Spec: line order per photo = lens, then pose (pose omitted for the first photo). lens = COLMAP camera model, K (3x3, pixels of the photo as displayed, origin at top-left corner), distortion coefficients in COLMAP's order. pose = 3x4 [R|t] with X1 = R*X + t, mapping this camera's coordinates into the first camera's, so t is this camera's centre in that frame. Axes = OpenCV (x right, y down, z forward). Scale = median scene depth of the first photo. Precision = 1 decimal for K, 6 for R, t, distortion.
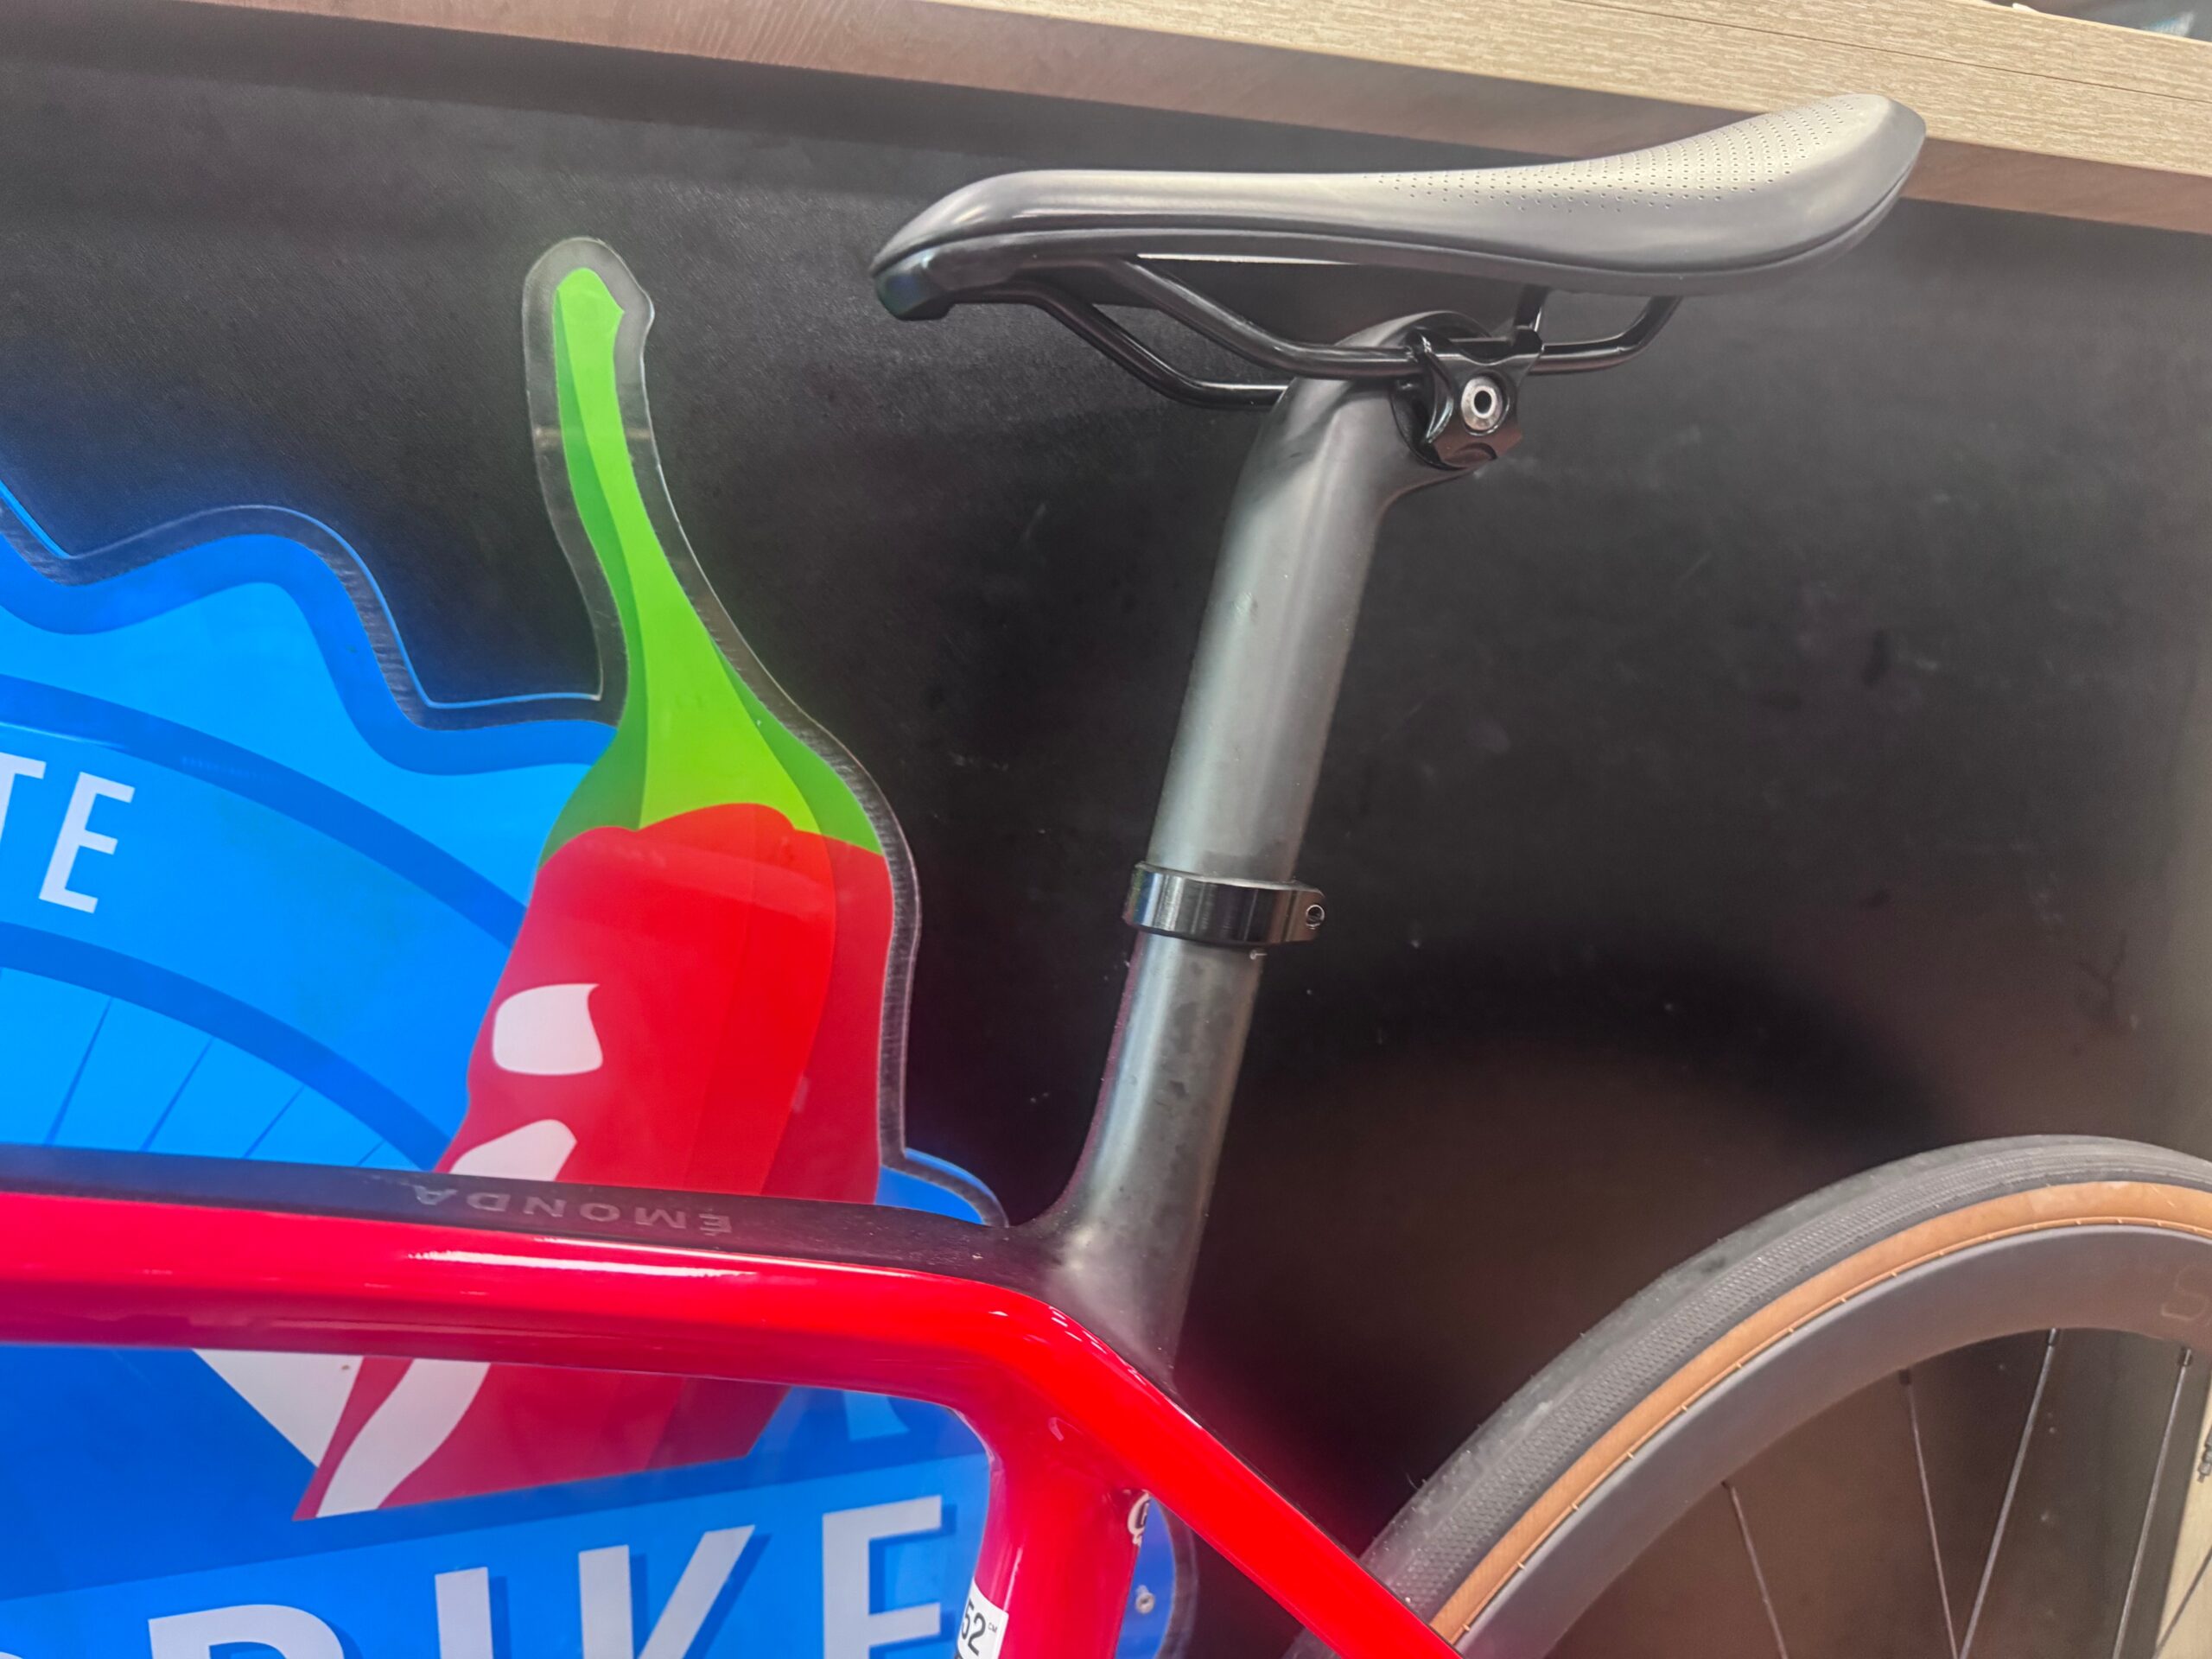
lens RADIAL K [[1542.9, 0, 1087.1], [0, 1542.9, 827.6], [0, 0, 1]] dist [0.024651, -0.051873]
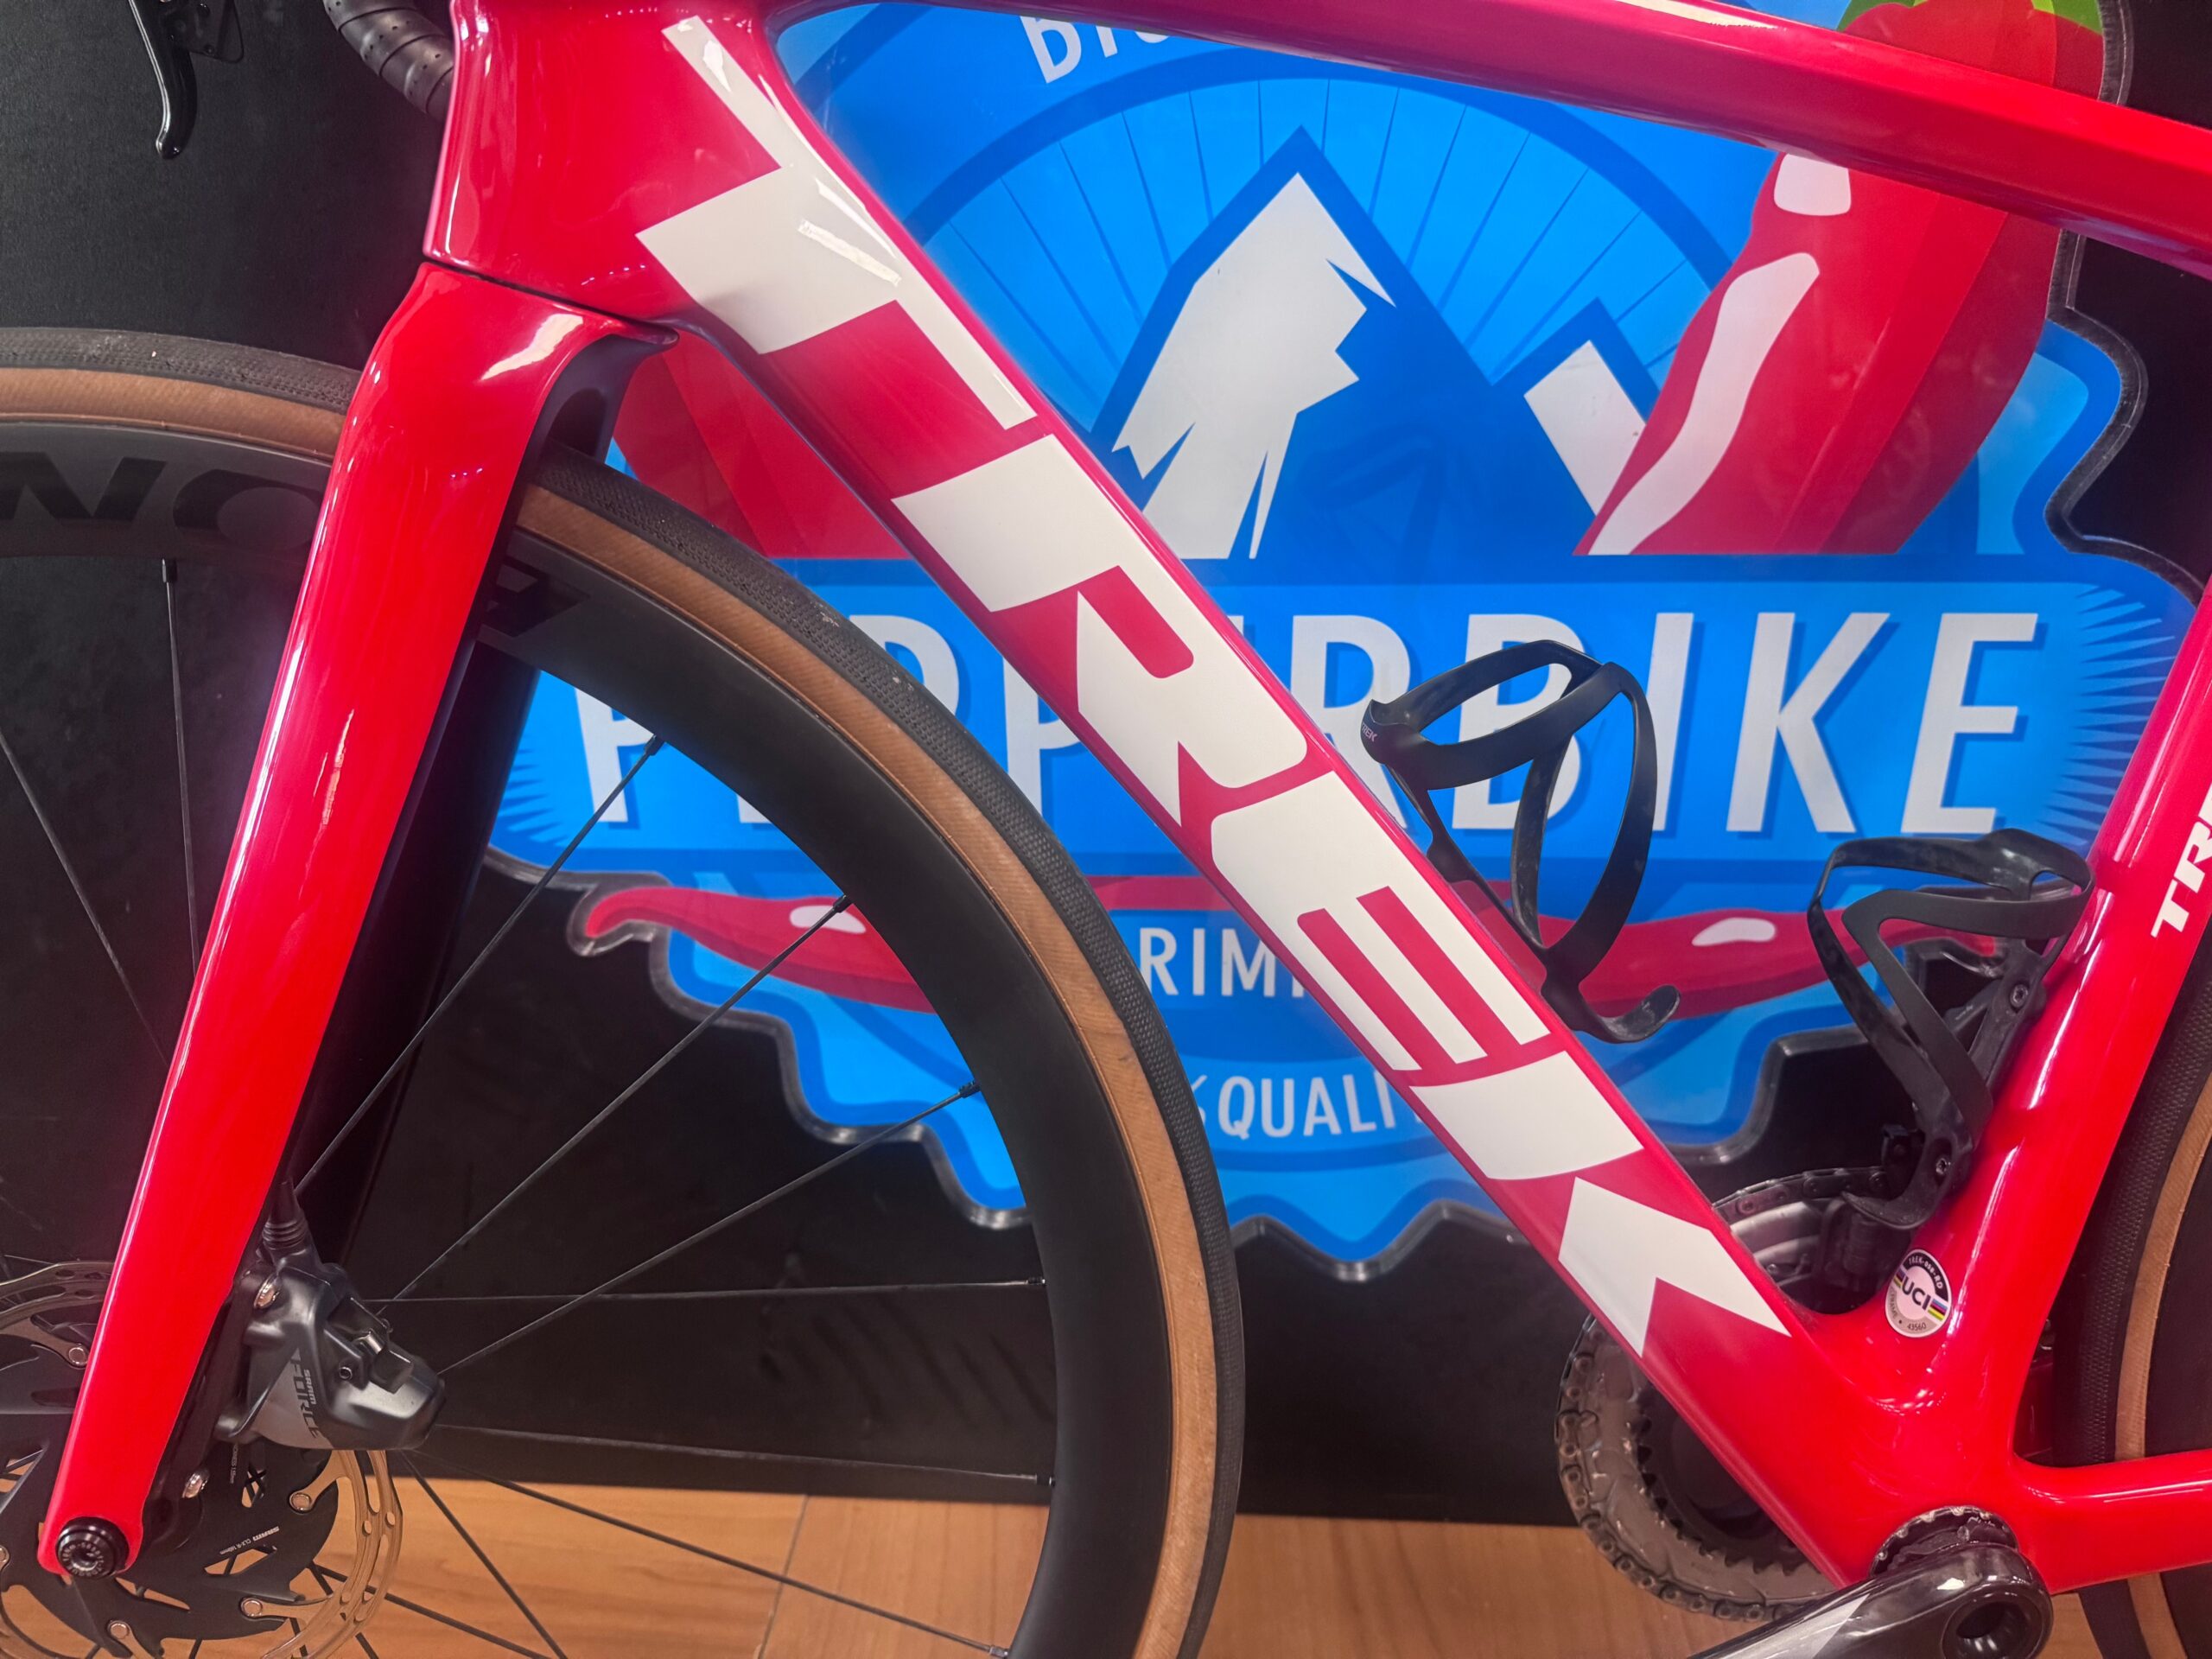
lens RADIAL K [[1542.9, 0, 1087.1], [0, 1542.9, 827.6], [0, 0, 1]] dist [0.024651, -0.051873]
pose [[0.935622, 0.093719, -0.340337, -0.432017], [-0.029393, 0.981449, 0.189458, 0.447229], [0.351779, -0.167257, 0.921019, -0.528345]]
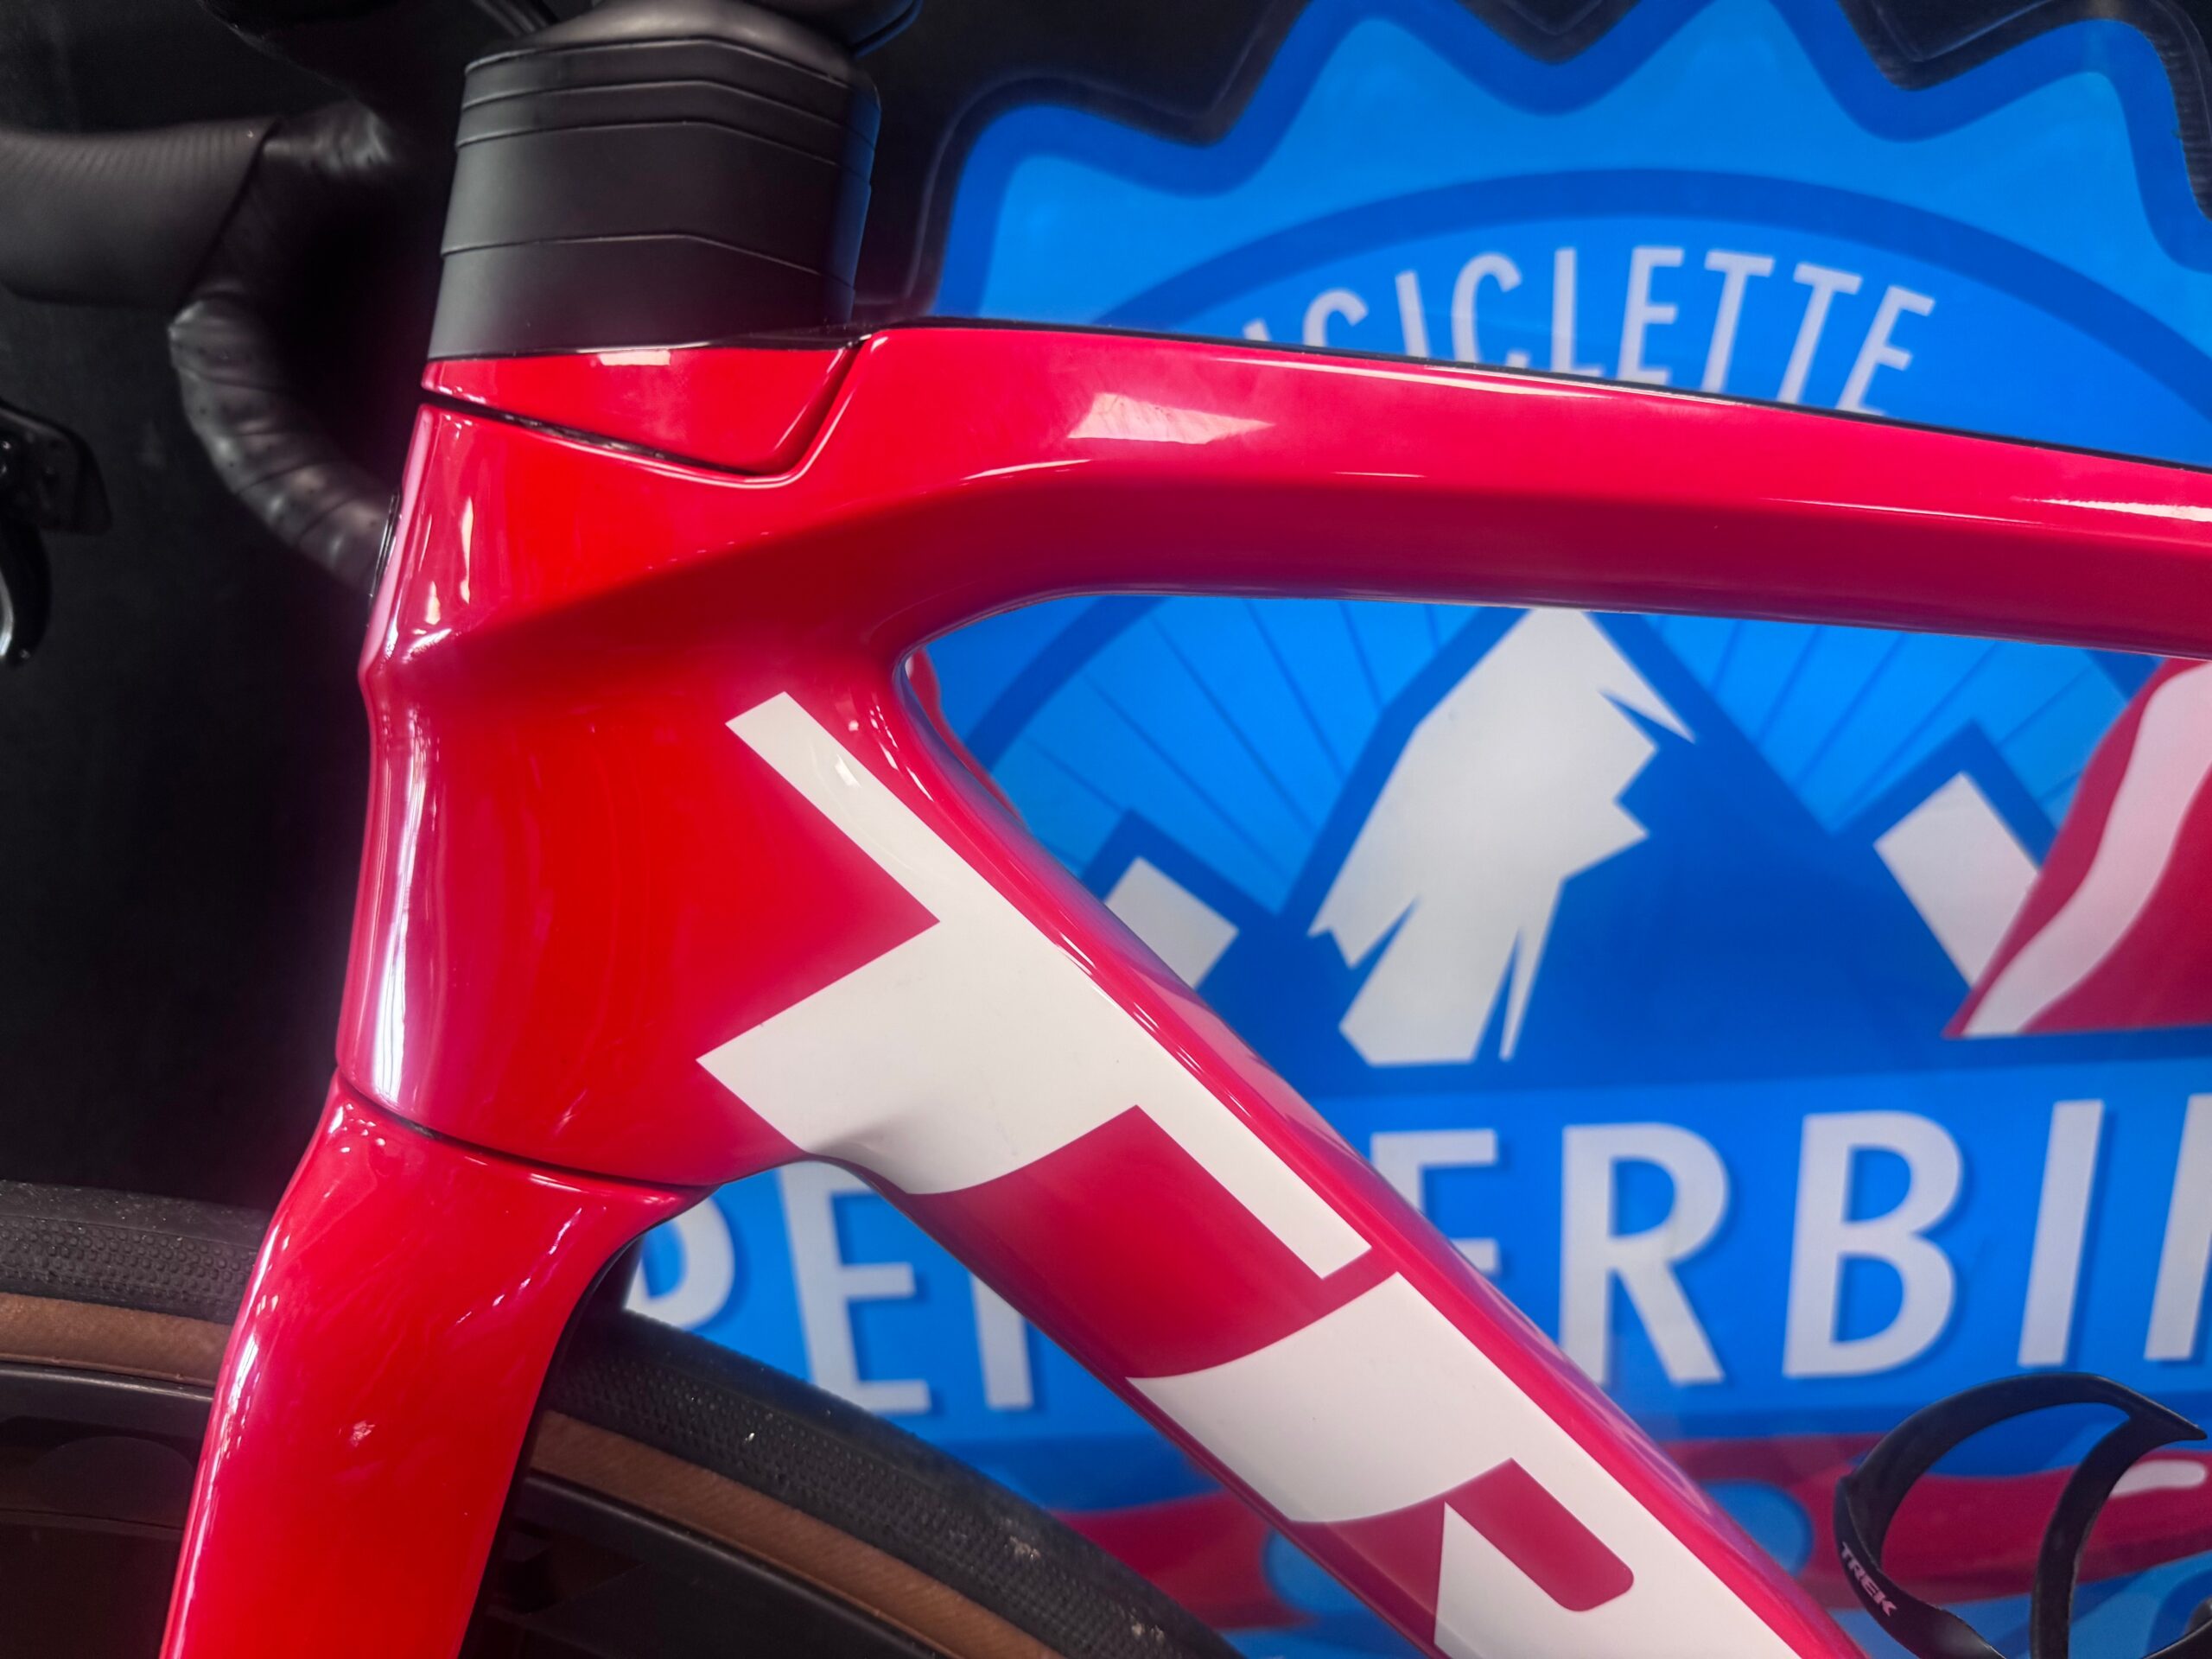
lens RADIAL K [[1572.5, 0, 1097.2], [0, 1572.5, 826.3], [0, 0, 1]] dist [0.002439, -0.040870]
pose [[0.938888, 0.011859, -0.344019, -0.703020], [0.034761, 0.991031, 0.129034, 0.150791], [0.342463, -0.133107, 0.930055, -0.177547]]
